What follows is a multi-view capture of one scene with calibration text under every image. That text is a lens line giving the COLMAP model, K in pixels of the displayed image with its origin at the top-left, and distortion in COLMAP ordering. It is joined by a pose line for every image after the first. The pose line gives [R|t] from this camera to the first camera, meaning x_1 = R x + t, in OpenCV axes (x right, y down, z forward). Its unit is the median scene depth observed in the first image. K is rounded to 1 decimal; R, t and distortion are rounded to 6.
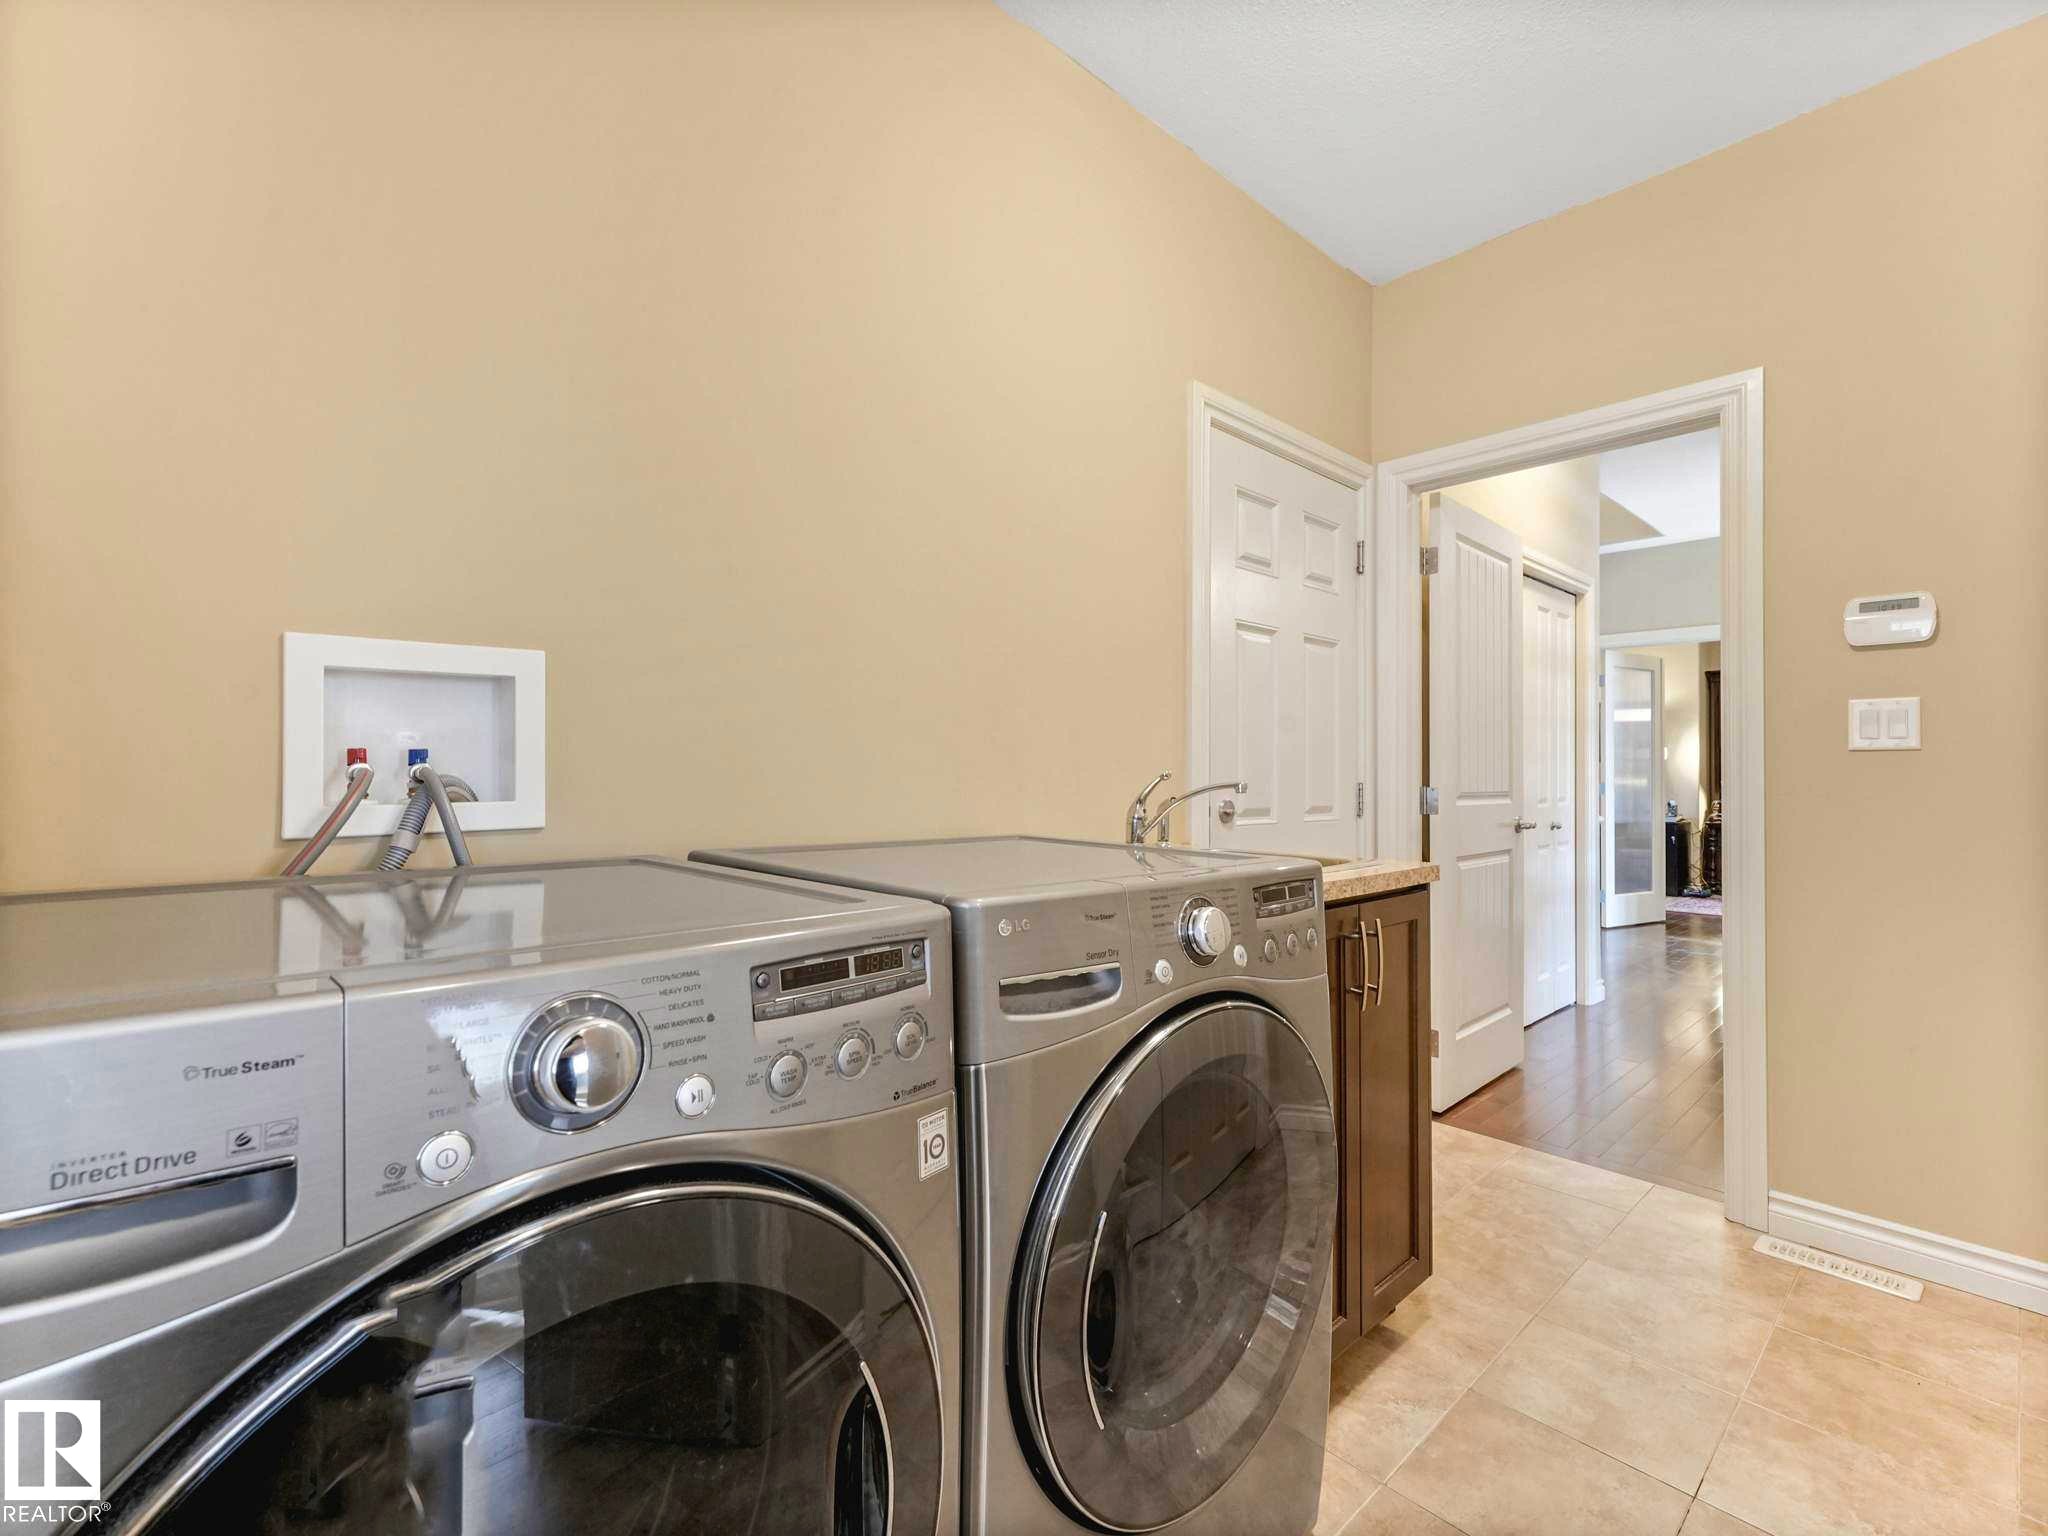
lens RADIAL K [[913.5, 0, 1015.0], [0, 913.5, 763.0], [0, 0, 1]] dist [0.002282, 0.000232]
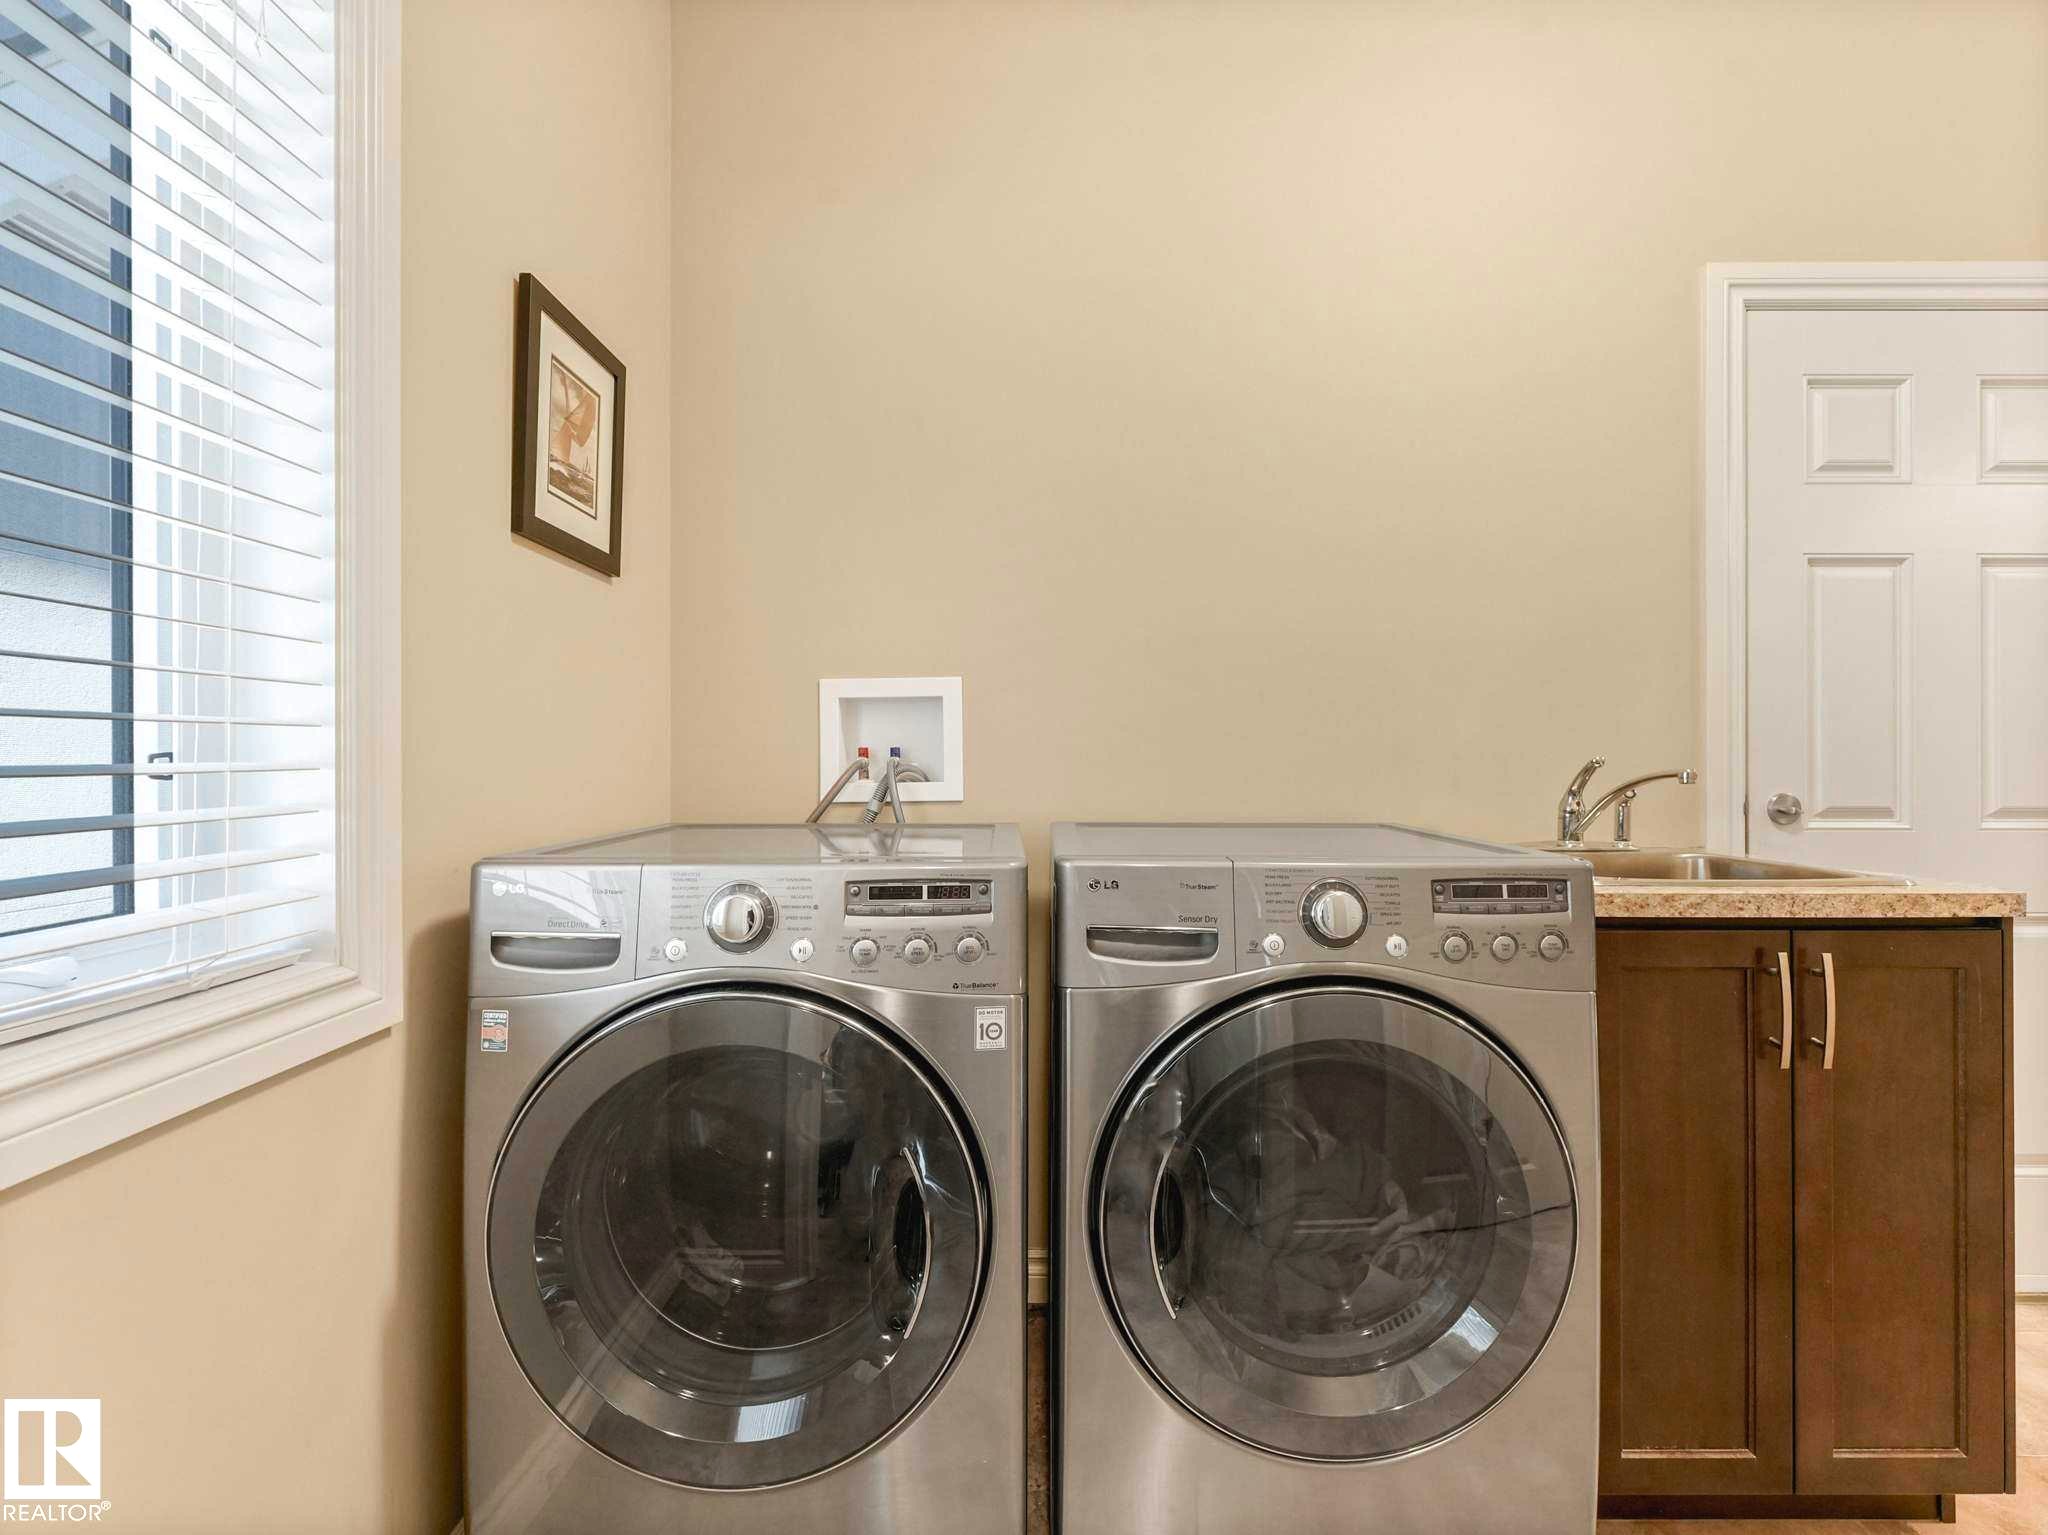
lens RADIAL K [[927.6, 0, 1024.0], [0, 927.6, 767.5], [0, 0, 1]] dist [-0.002132, -0.000428]
pose [[0.733925, -0.000991, -0.679230, 0.666059], [0.011877, 0.999865, 0.011374, 0.004161], [0.679127, -0.016415, 0.733837, 0.006941]]
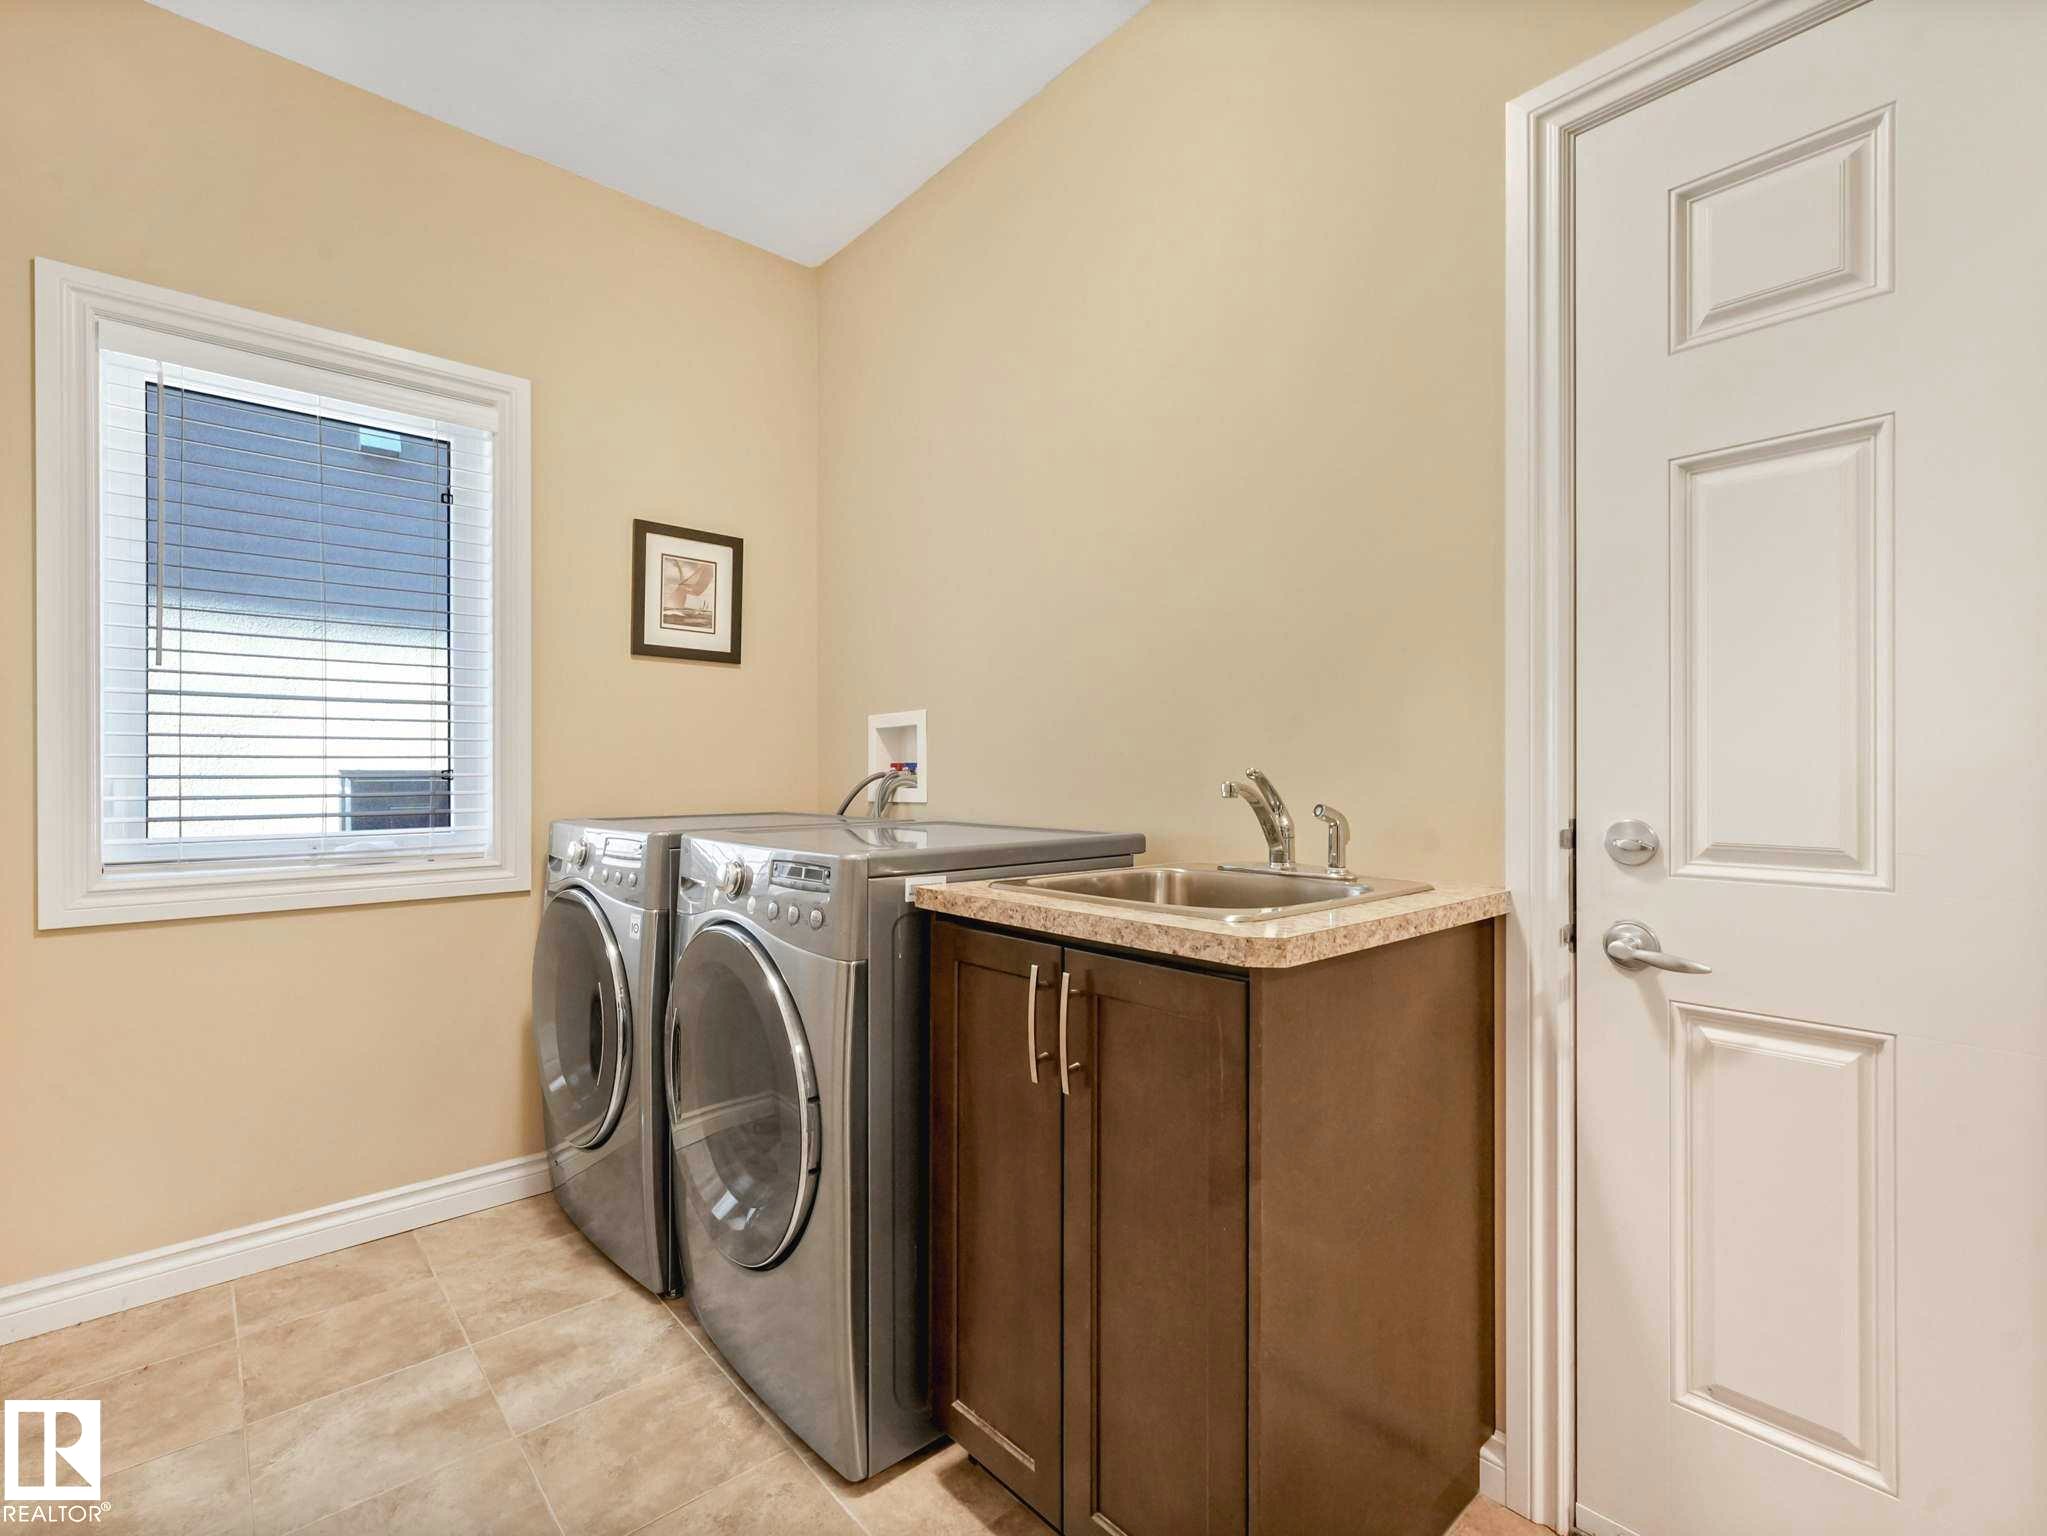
lens RADIAL K [[937.8, 0, 1023.5], [0, 937.8, 768.0], [0, 0, 1]] dist [0.004383, 0.000746]
pose [[-0.007080, -0.012864, -0.999892, 1.755712], [0.010909, 0.999857, -0.012940, 0.030702], [0.999915, -0.011000, -0.006938, 1.515675]]
